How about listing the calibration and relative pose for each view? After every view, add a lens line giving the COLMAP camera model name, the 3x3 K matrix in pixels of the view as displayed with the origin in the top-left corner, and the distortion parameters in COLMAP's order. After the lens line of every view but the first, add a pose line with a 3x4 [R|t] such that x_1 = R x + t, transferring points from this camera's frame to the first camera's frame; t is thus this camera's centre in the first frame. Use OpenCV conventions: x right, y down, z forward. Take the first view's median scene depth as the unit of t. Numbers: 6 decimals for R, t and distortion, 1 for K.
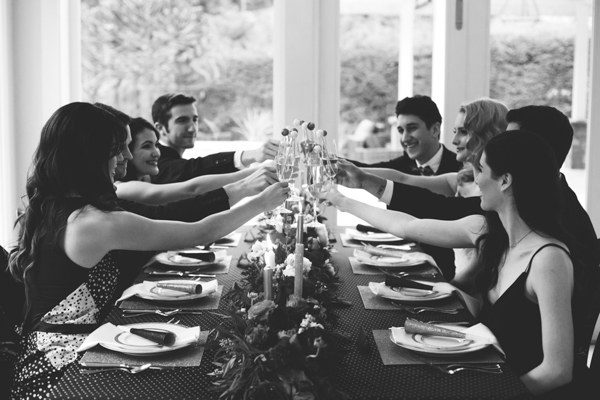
lens RADIAL K [[890.1, 0, 300.0], [0, 890.1, 200.0], [0, 0, 1]] dist [-0.166012, 0.039369]
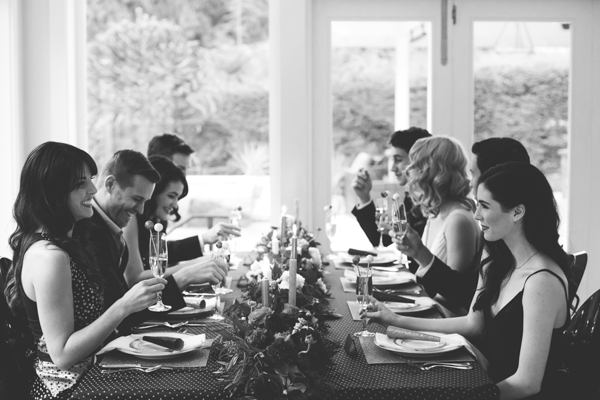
lens RADIAL K [[890.1, 0, 300.0], [0, 890.1, 200.0], [0, 0, 1]] dist [-0.166012, 0.039369]
pose [[0.999956, -0.008787, 0.003326, 0.004889], [0.008905, 0.999264, -0.037303, 0.014839], [-0.002996, 0.037331, 0.999298, -0.123638]]
